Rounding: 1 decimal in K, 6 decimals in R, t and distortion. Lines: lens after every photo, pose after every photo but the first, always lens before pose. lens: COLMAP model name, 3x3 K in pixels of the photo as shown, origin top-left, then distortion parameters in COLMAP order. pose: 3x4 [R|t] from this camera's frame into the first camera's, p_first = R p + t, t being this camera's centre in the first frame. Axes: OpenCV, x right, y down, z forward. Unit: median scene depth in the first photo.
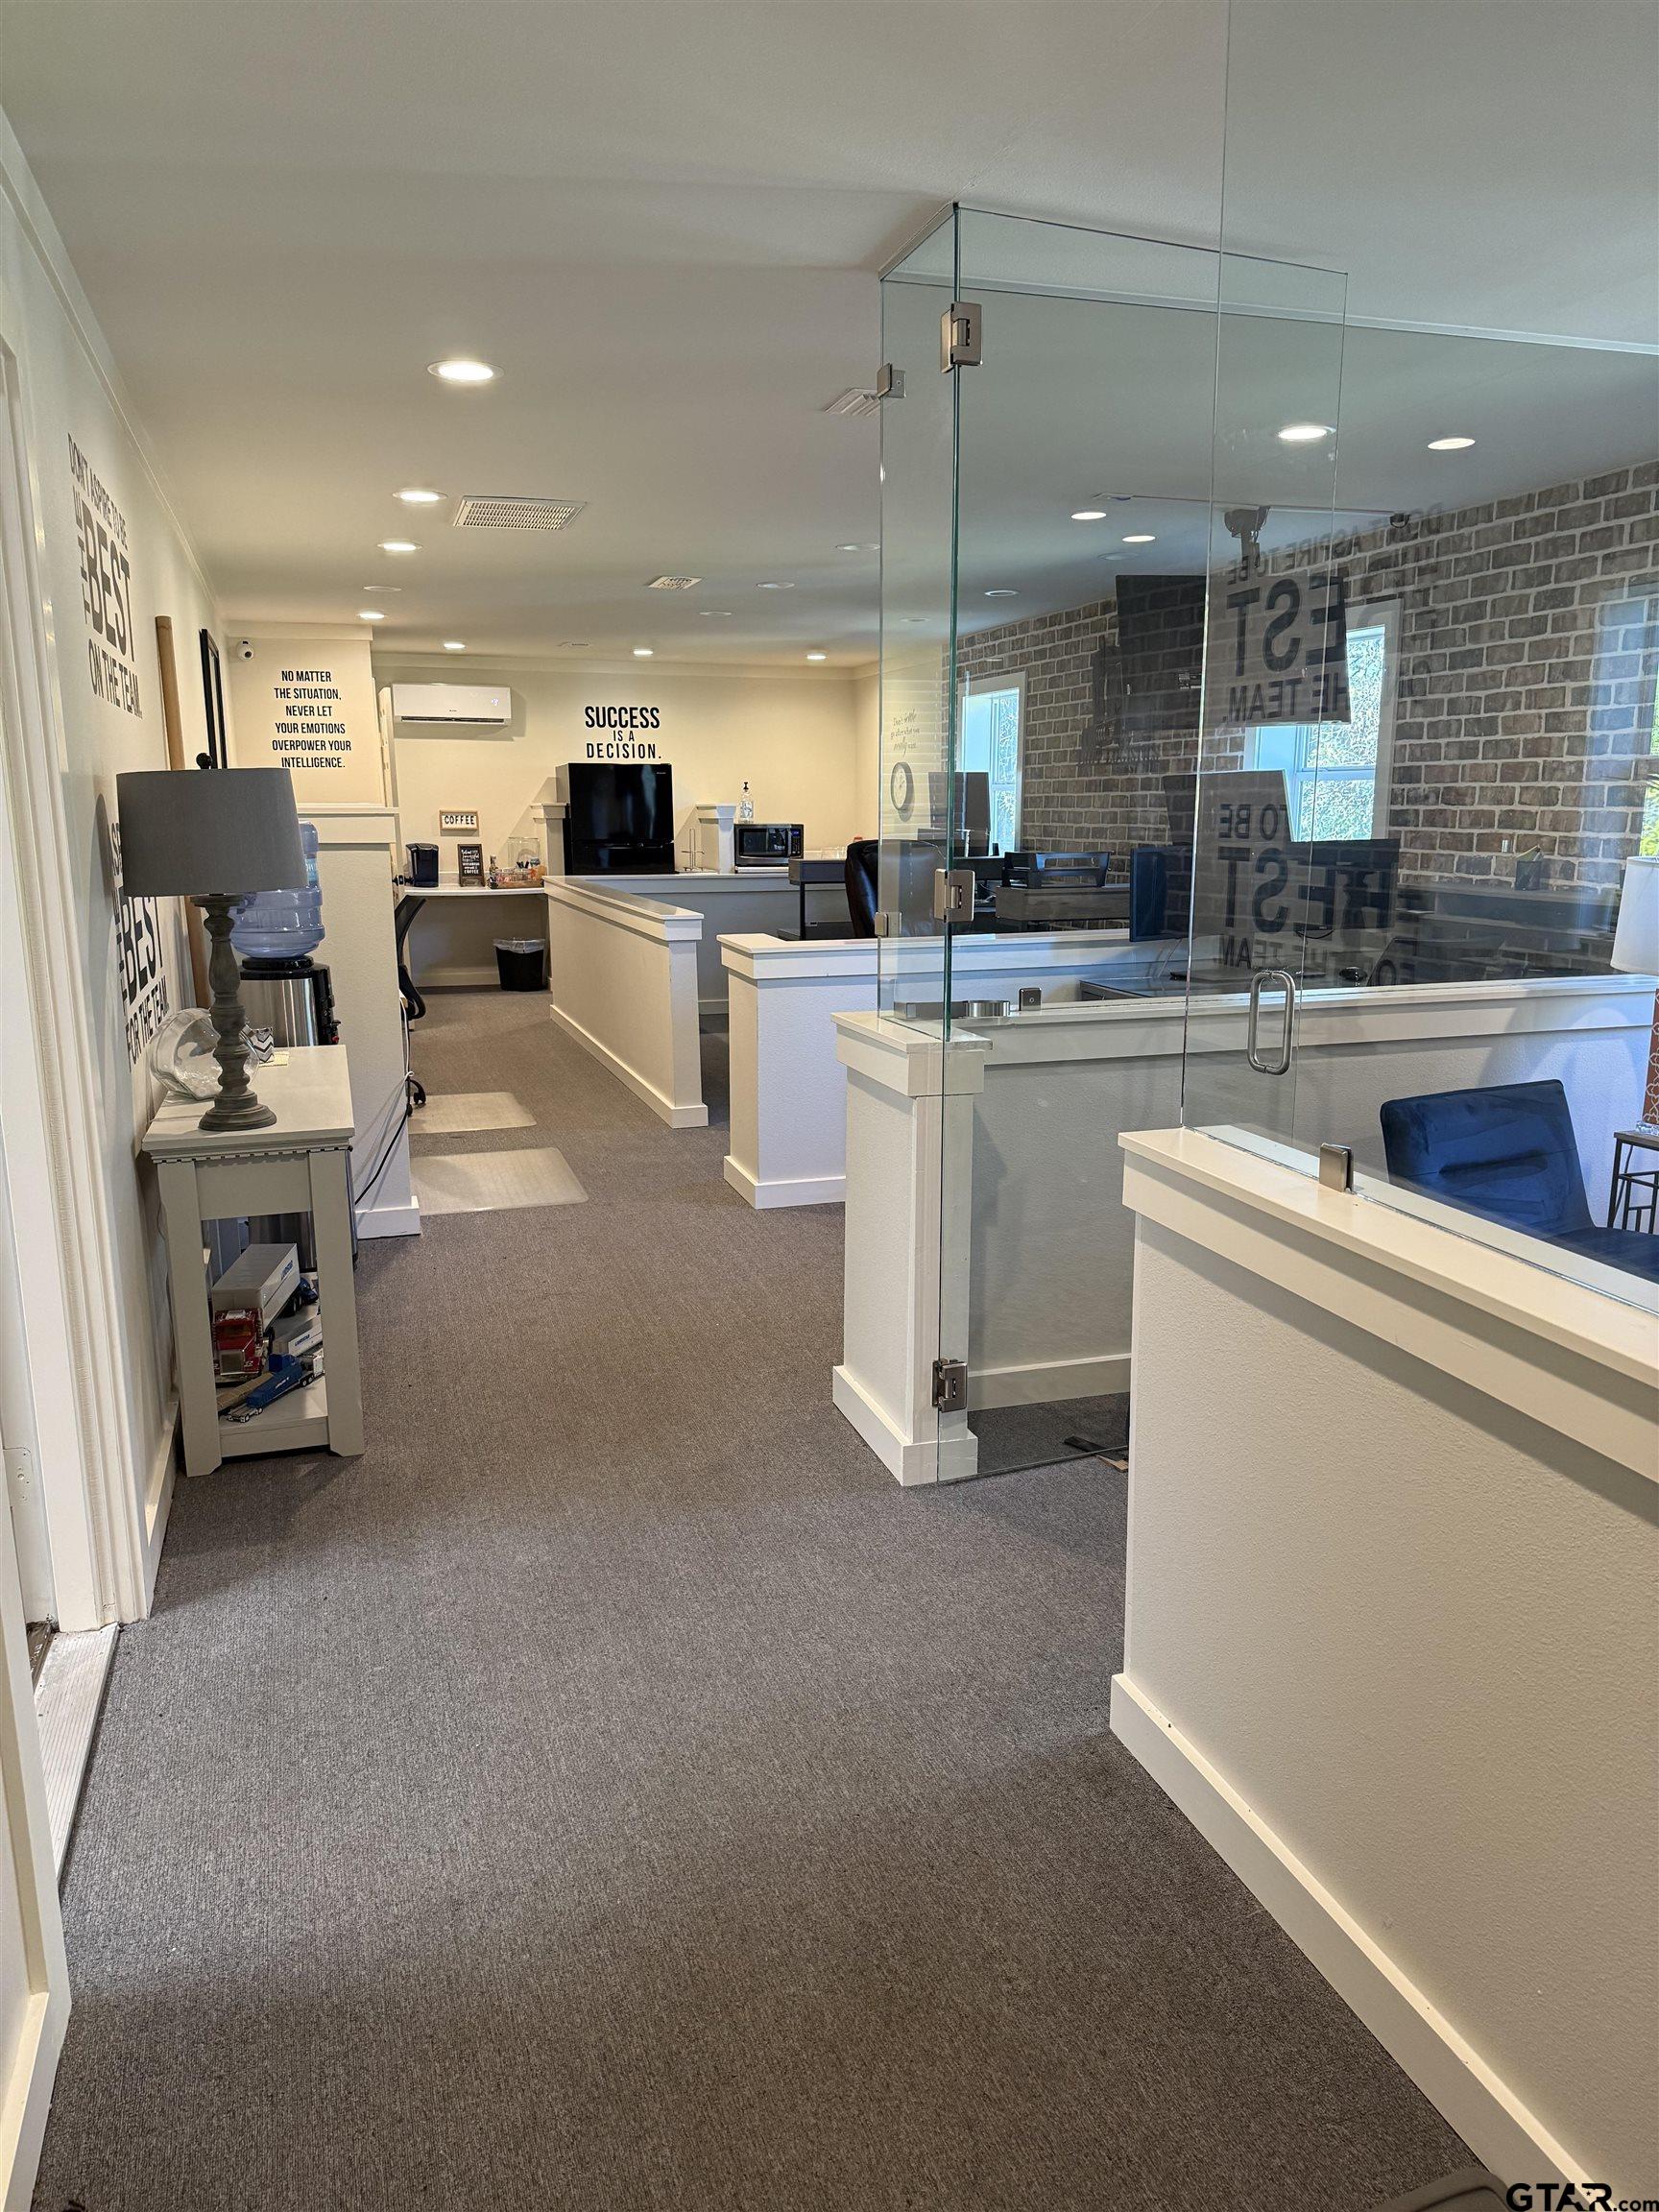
lens RADIAL K [[1565.2, 0, 837.1], [0, 1565.2, 1111.9], [0, 0, 1]] dist [0.126160, -0.220196]
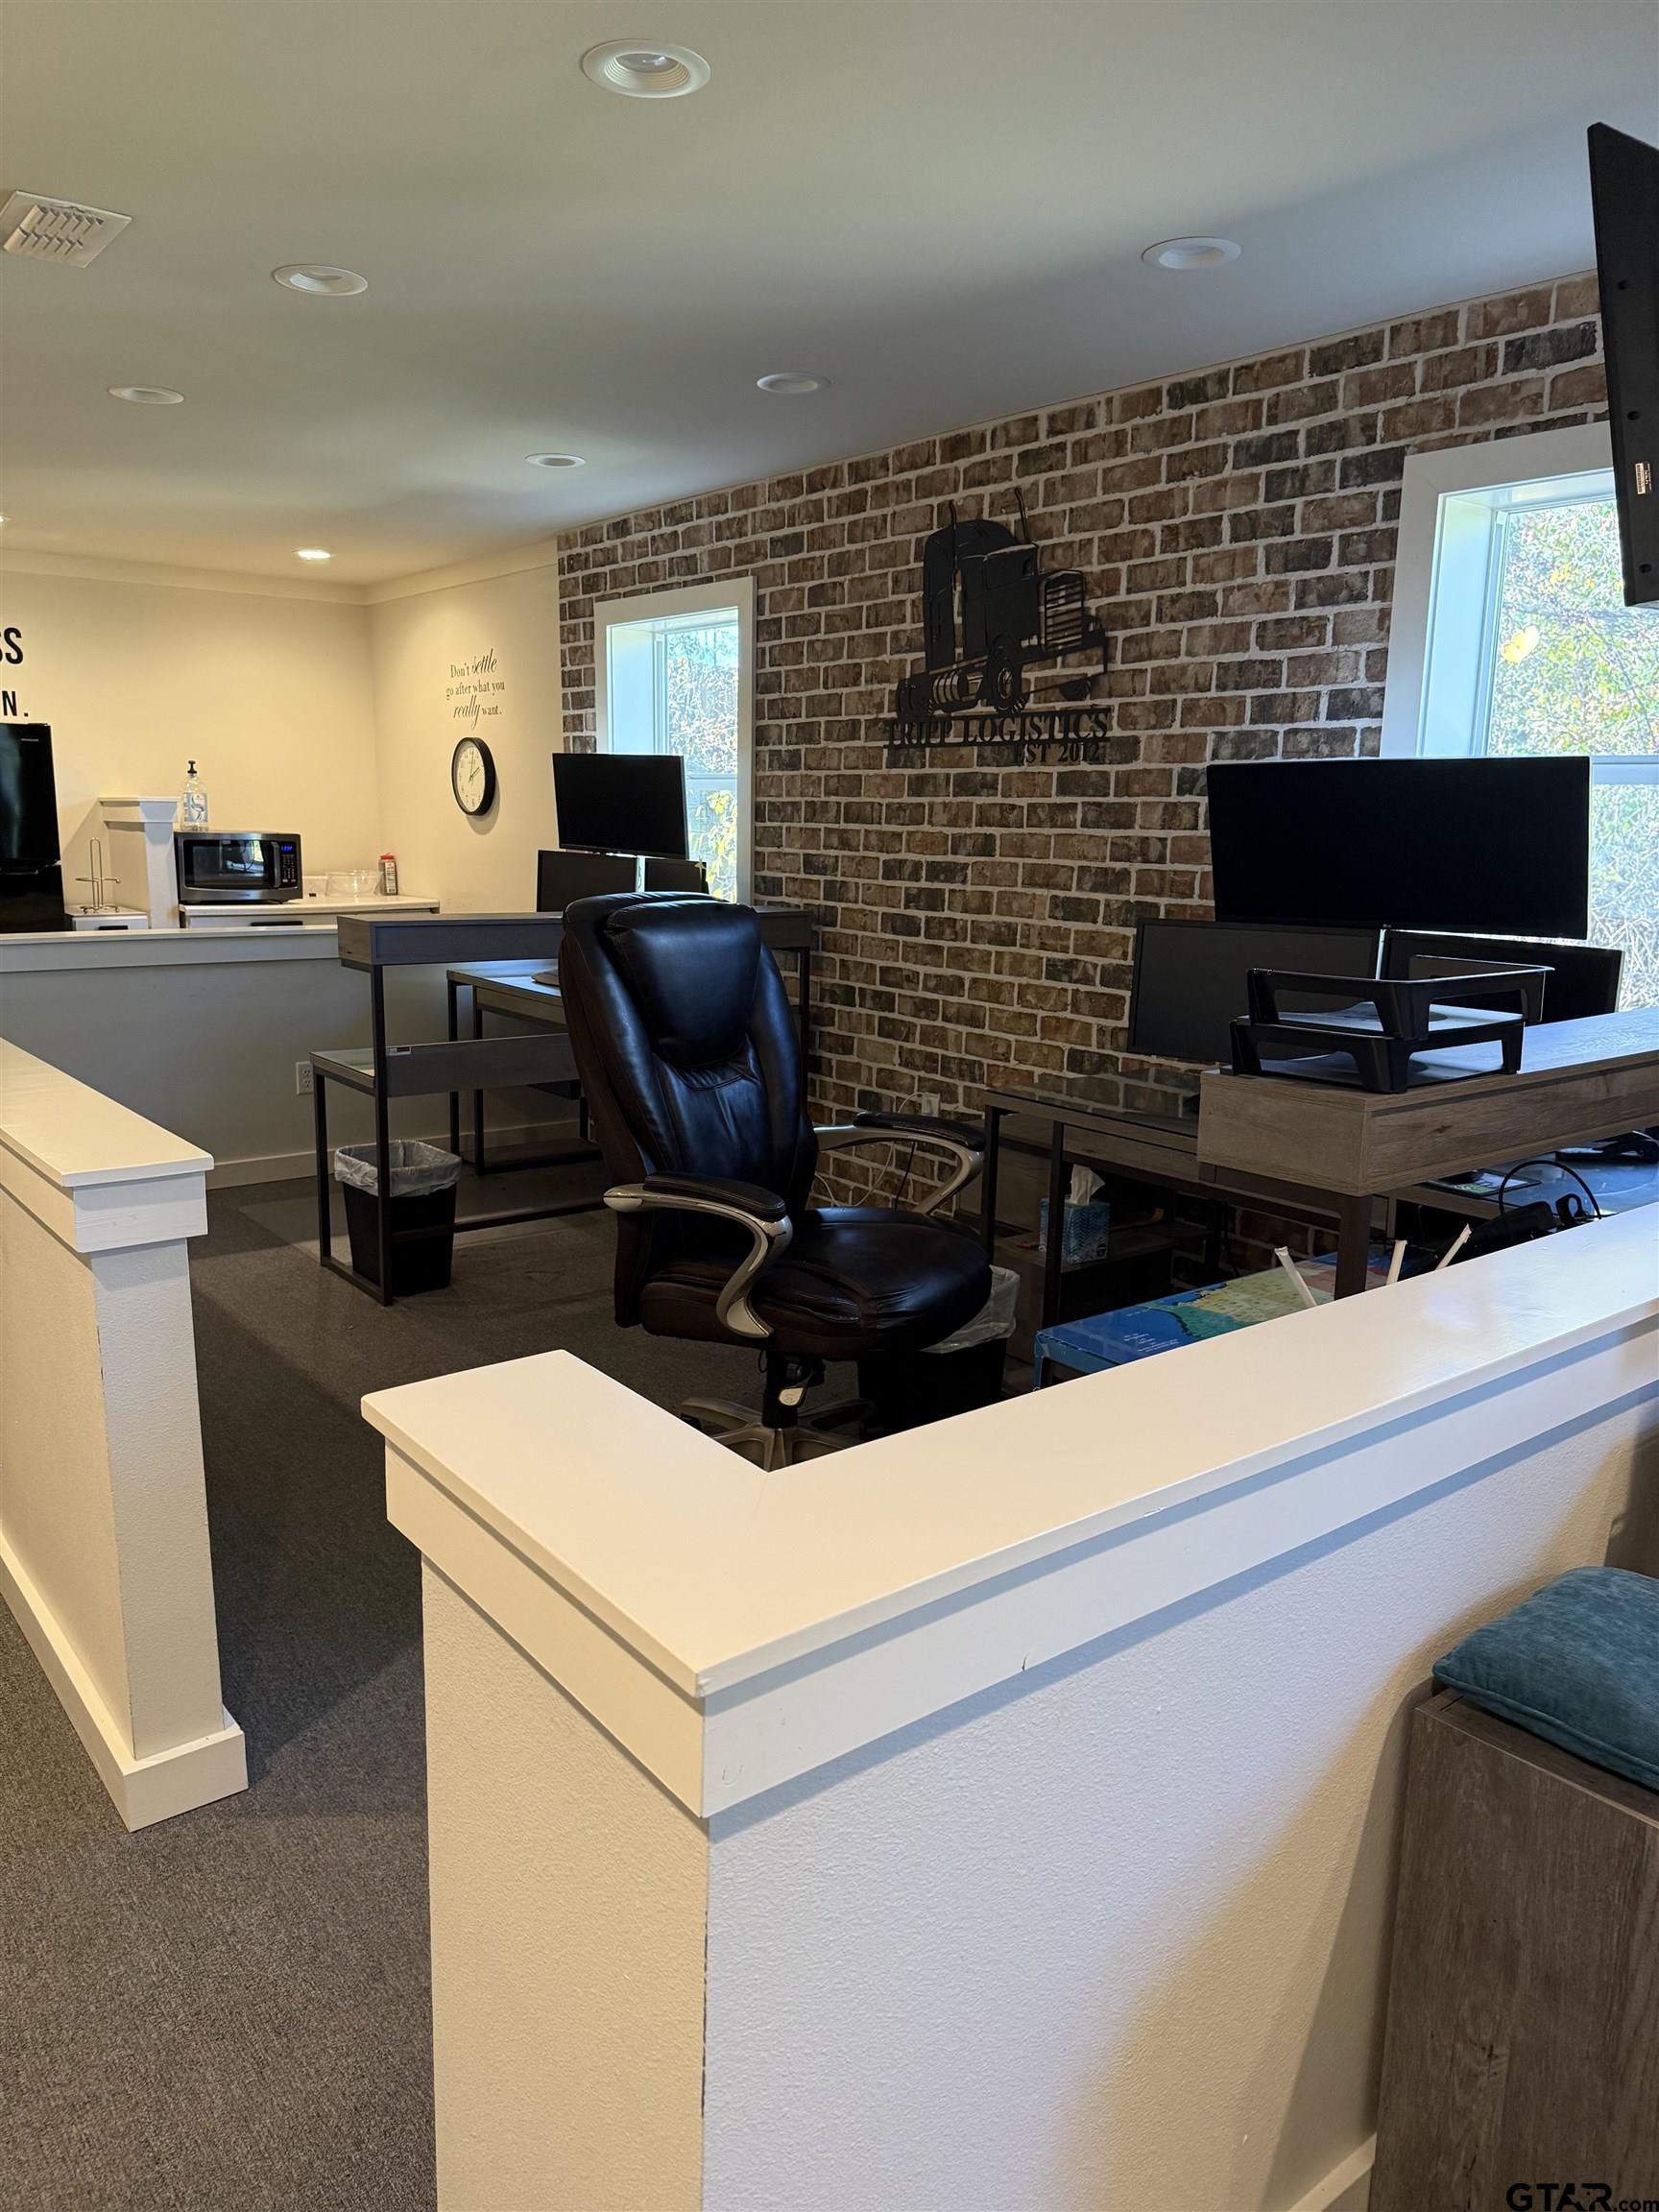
lens RADIAL K [[1565.2, 0, 837.1], [0, 1565.2, 1111.9], [0, 0, 1]] dist [0.126160, -0.220196]
pose [[0.938190, -0.047869, 0.342795, -0.043836], [0.048455, 0.998802, 0.006858, -0.075108], [-0.342713, 0.010176, 0.939385, 0.379481]]
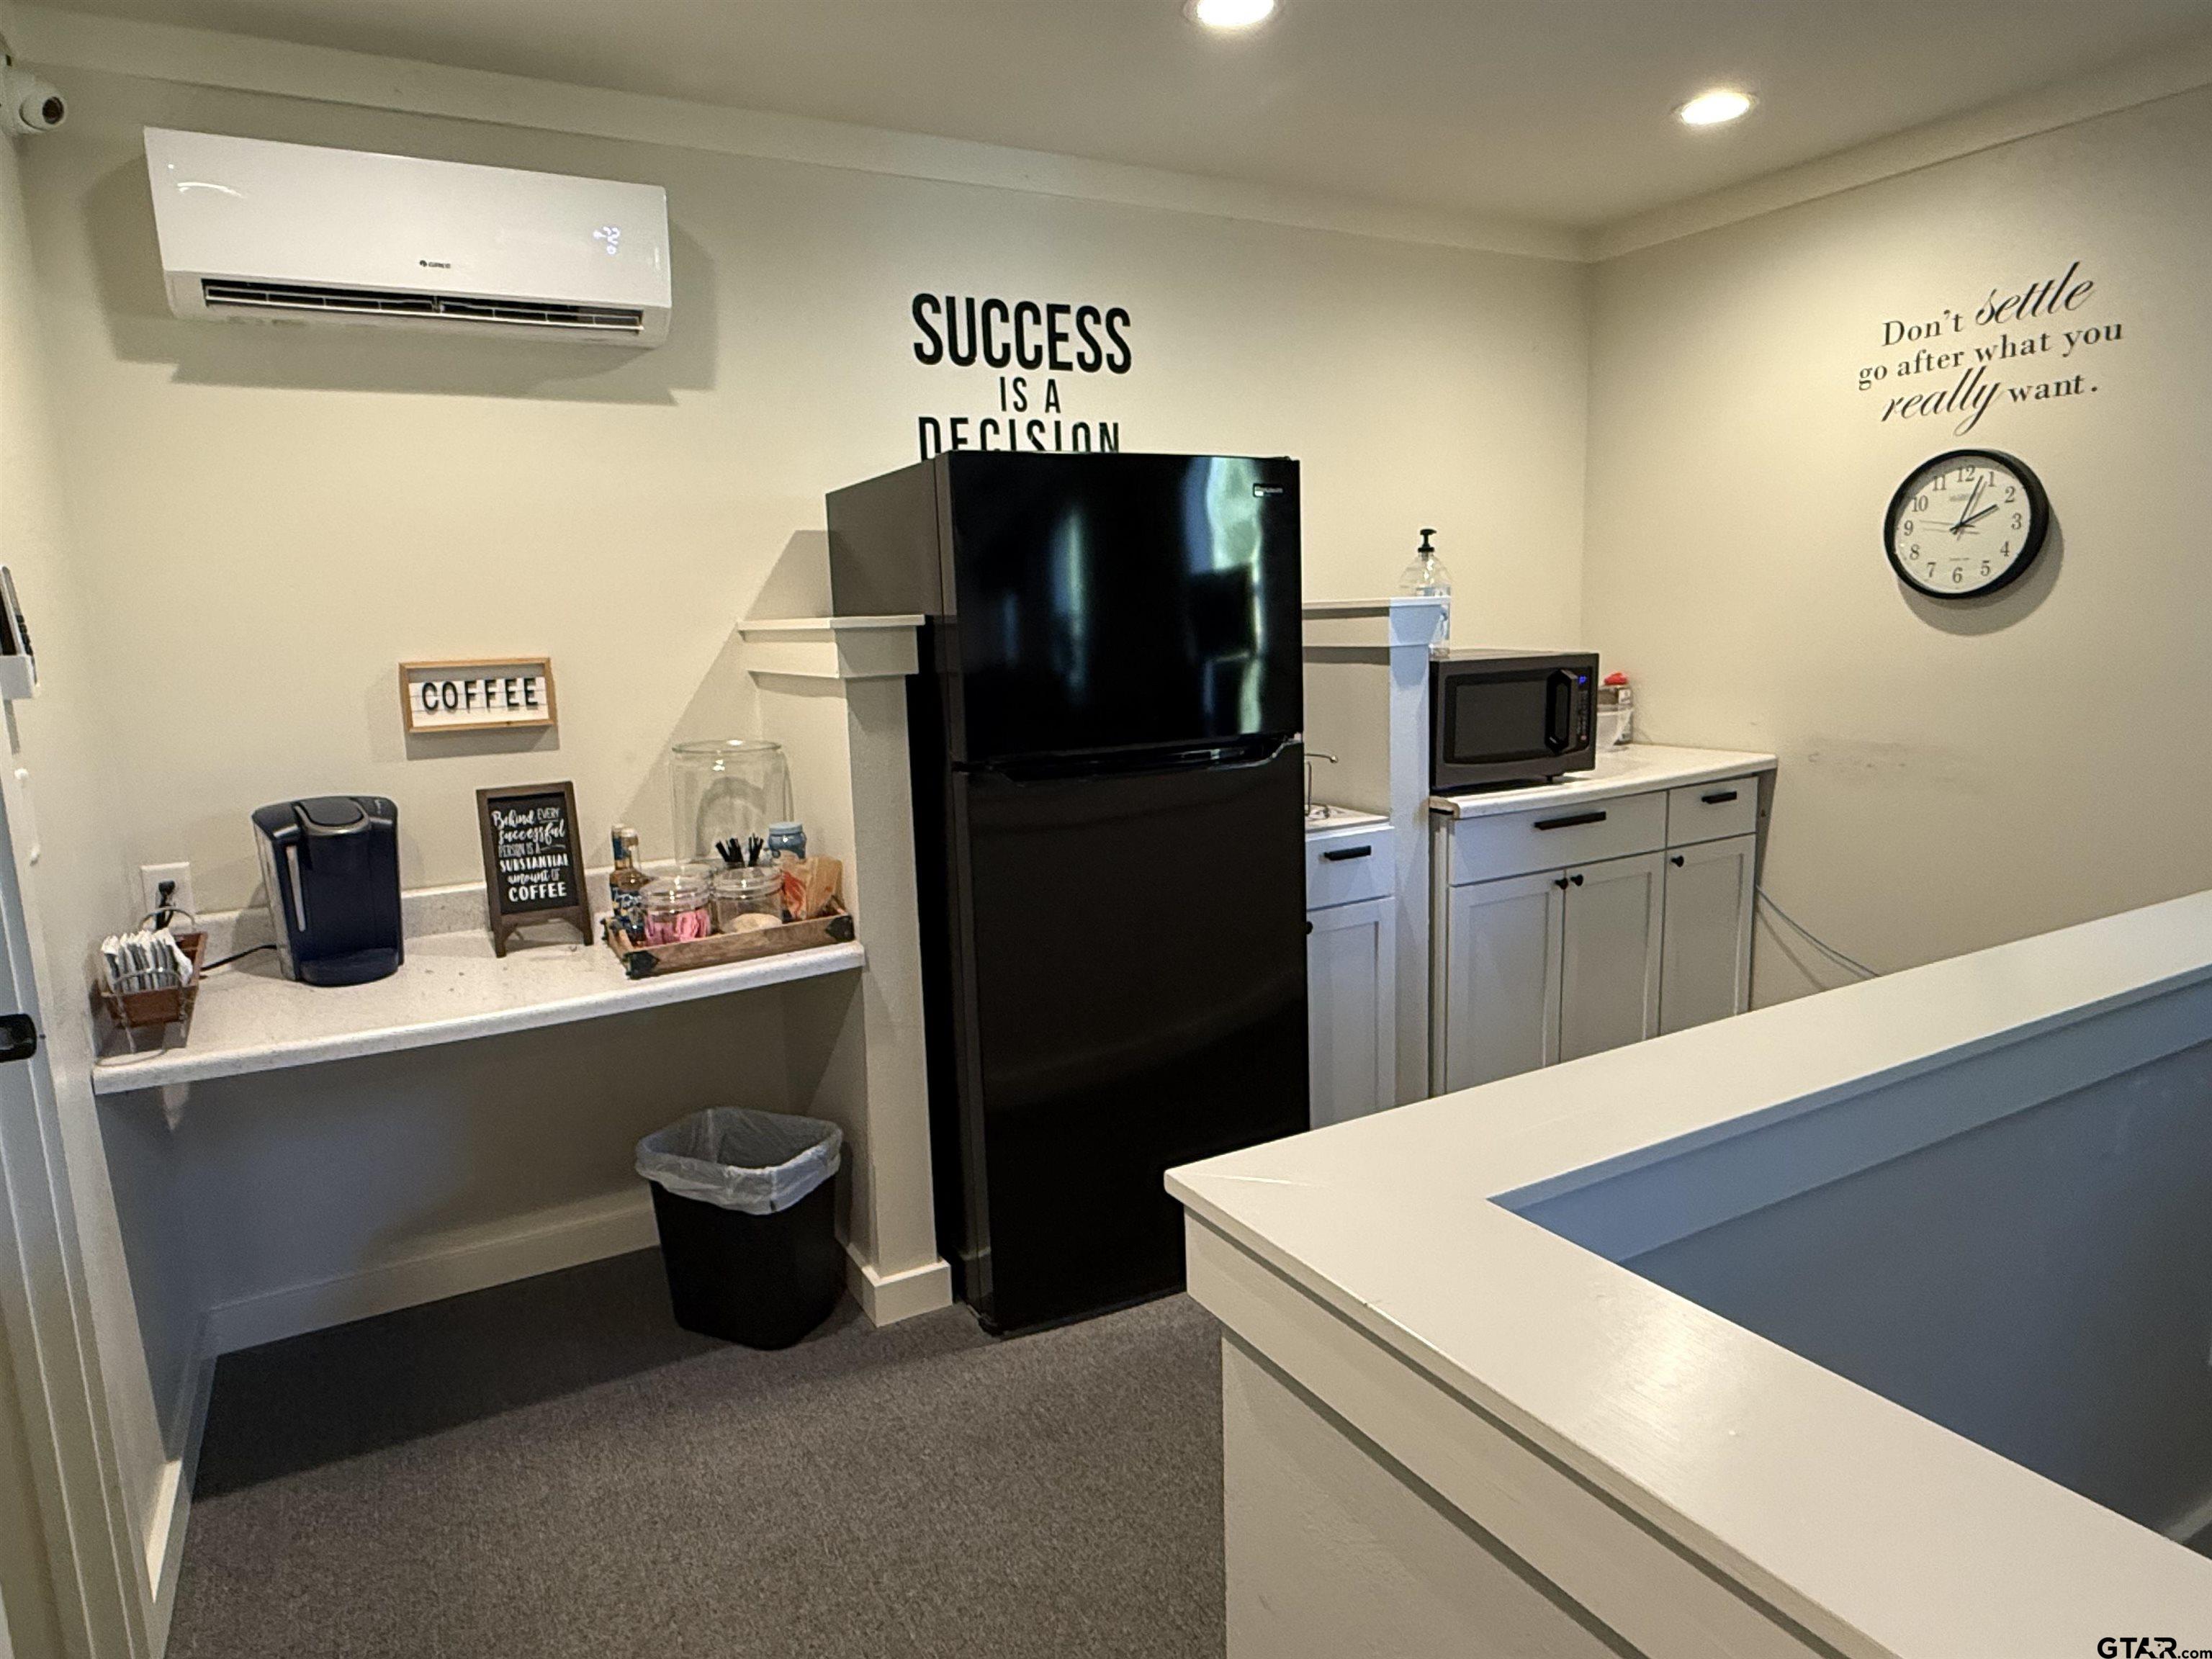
lens RADIAL K [[1366.8, 0, 1106.0], [0, 1366.8, 829.5], [0, 0, 1]] dist [-0.003870, 0.002664]
pose [[0.981776, -0.060845, 0.180040, -0.182932], [0.066884, 0.997377, -0.027661, -0.152636], [-0.177884, 0.039199, 0.983270, 0.775775]]
